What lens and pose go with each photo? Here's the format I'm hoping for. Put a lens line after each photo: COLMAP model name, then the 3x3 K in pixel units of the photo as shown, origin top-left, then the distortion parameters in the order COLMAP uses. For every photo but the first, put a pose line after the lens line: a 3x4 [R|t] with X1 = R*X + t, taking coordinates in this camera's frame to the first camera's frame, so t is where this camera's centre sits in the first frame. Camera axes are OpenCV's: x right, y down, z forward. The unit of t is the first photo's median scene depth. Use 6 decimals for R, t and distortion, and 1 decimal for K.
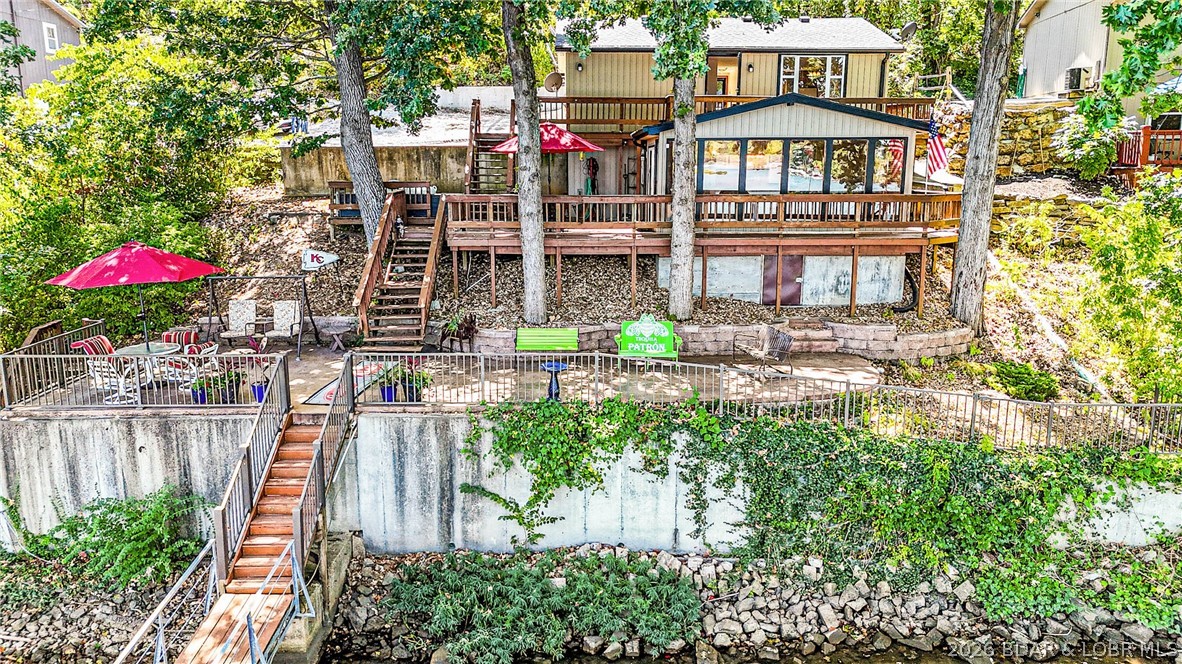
lens RADIAL K [[827.6, 0, 594.1], [0, 827.6, 331.6], [0, 0, 1]] dist [0.062257, 0.000648]
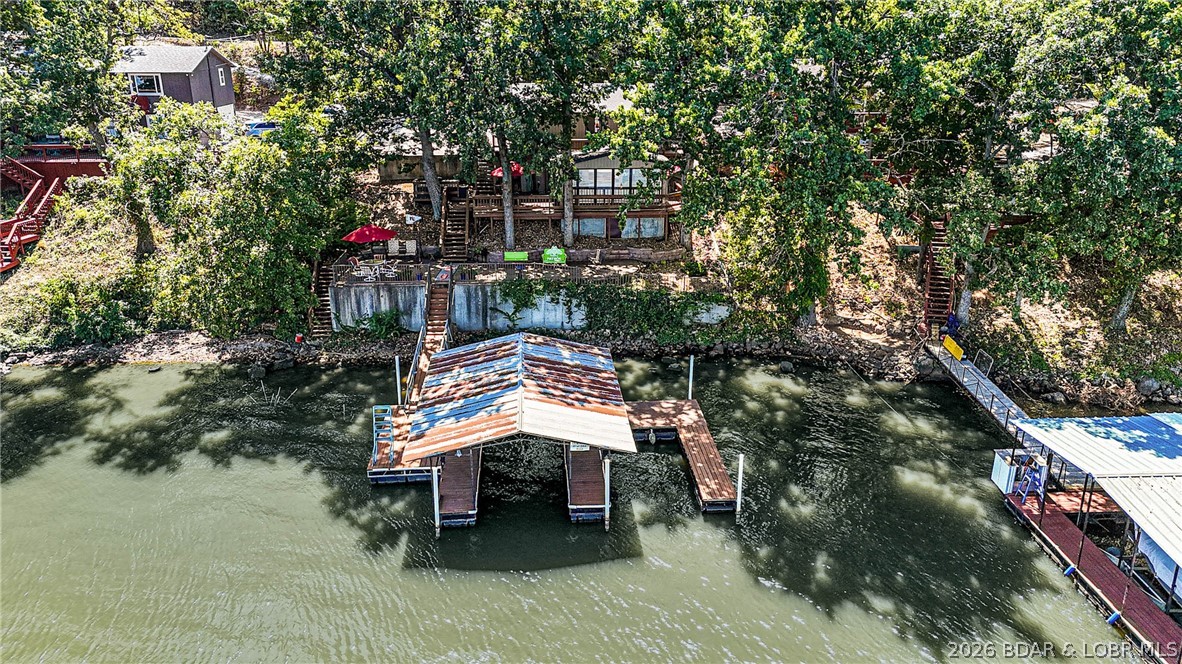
lens RADIAL K [[827.6, 0, 587.3], [0, 827.6, 333.6], [0, 0, 1]] dist [0.062257, 0.000648]
pose [[0.998327, -0.015629, 0.055673, 0.021627], [0.007415, 0.989435, 0.144790, -0.147718], [-0.057348, -0.144135, 0.987895, -1.928424]]
